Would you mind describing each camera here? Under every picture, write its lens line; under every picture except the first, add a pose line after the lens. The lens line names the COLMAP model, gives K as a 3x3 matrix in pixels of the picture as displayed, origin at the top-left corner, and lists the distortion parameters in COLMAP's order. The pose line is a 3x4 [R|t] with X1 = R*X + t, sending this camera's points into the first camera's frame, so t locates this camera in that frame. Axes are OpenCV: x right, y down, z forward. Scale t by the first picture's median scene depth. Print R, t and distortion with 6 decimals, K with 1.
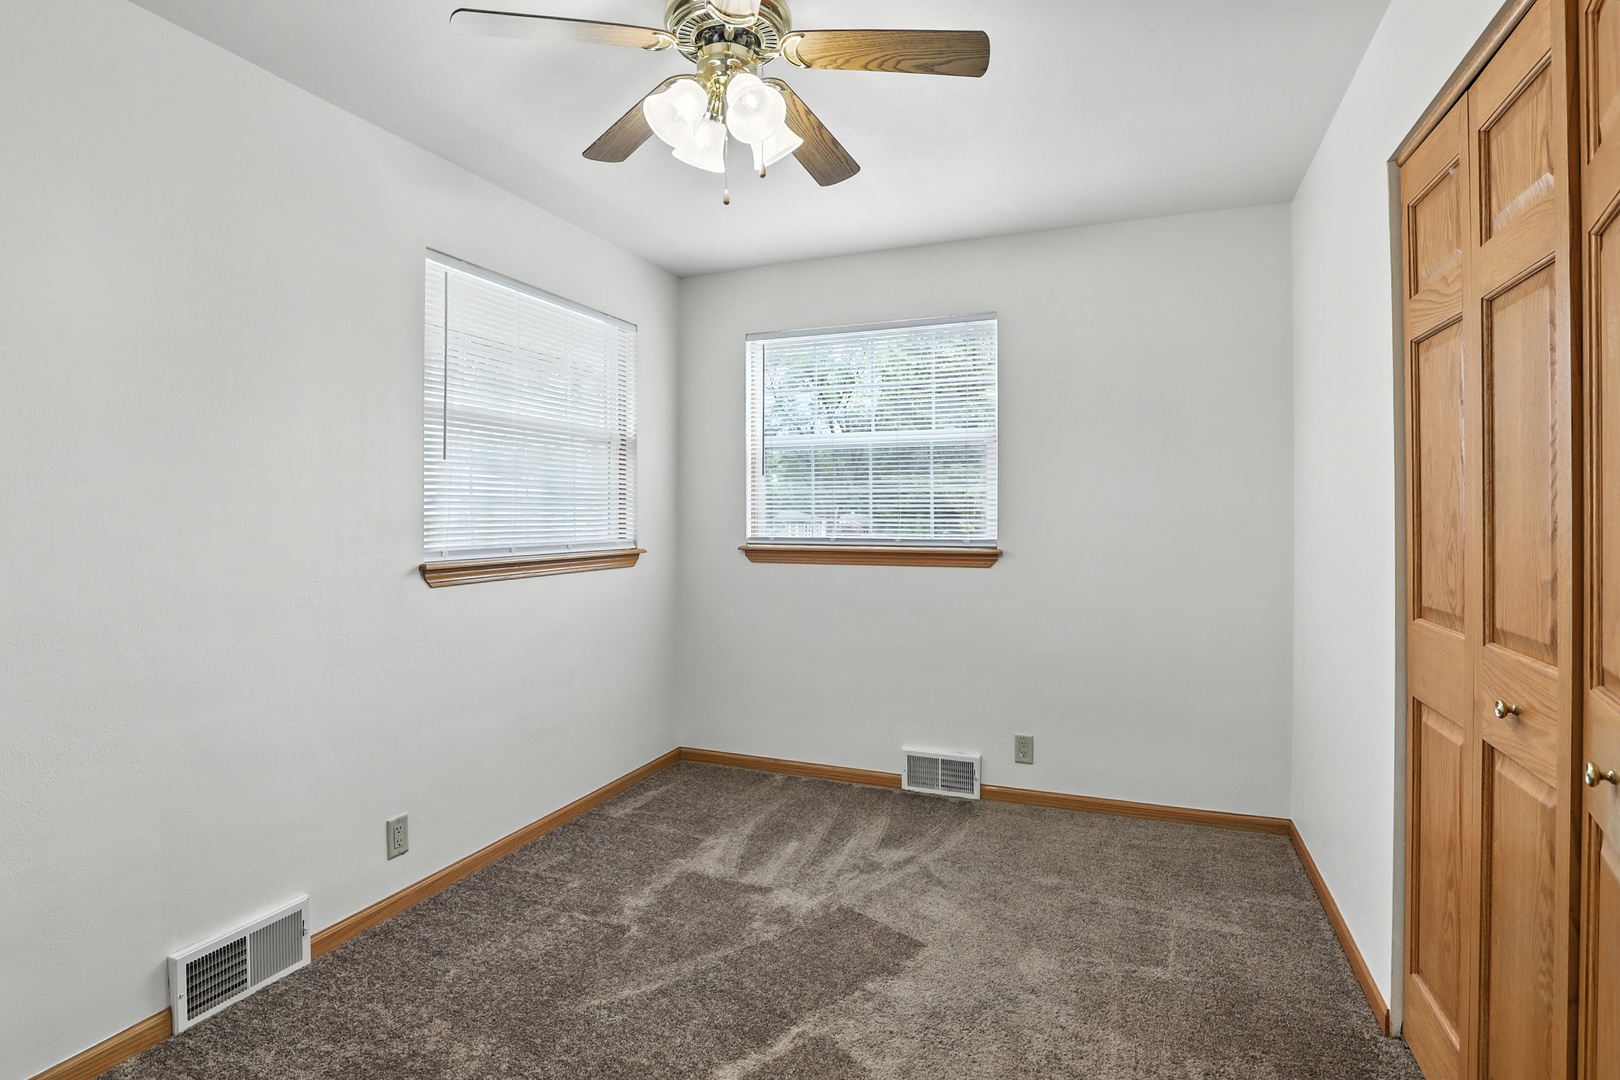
lens RADIAL K [[797.4, 0, 811.6], [0, 797.4, 514.3], [0, 0, 1]] dist [-0.024840, 0.000043]
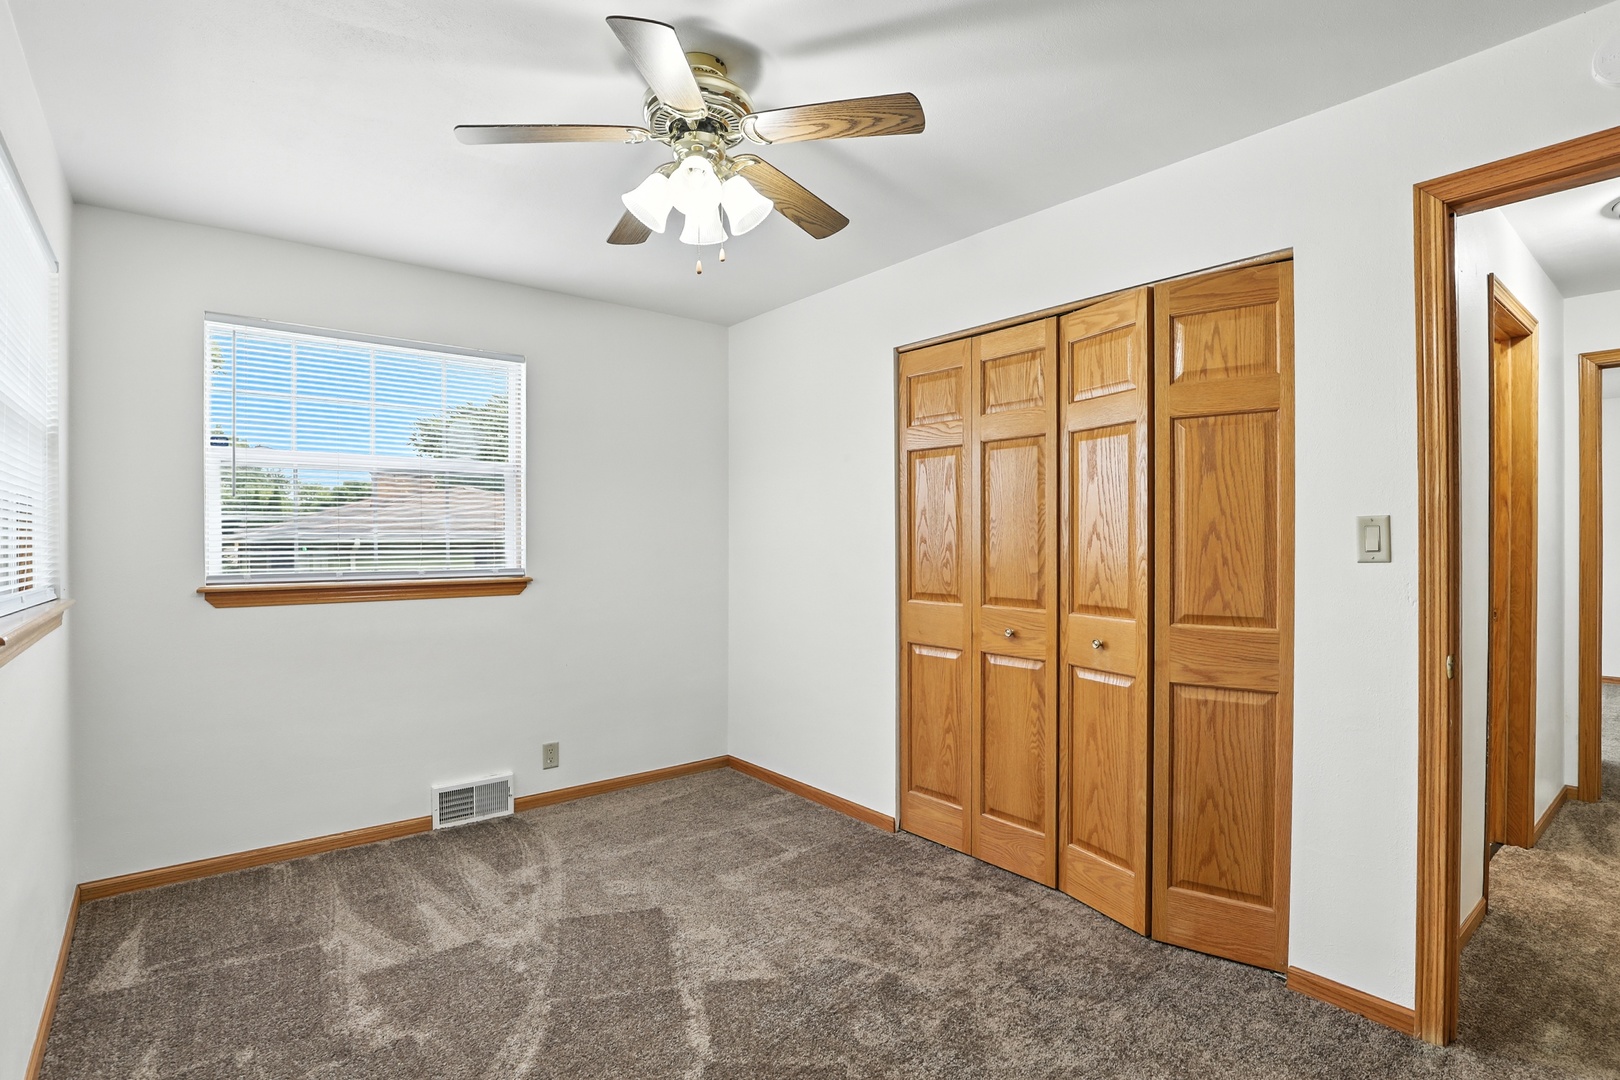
lens RADIAL K [[762.9, 0, 805.8], [0, 762.9, 541.8], [0, 0, 1]] dist [-0.034159, 0.005368]
pose [[0.502113, -0.001848, 0.864800, -0.502812], [0.003213, 0.999995, 0.000271, -0.003169], [-0.864796, 0.002642, 0.502116, 0.166675]]
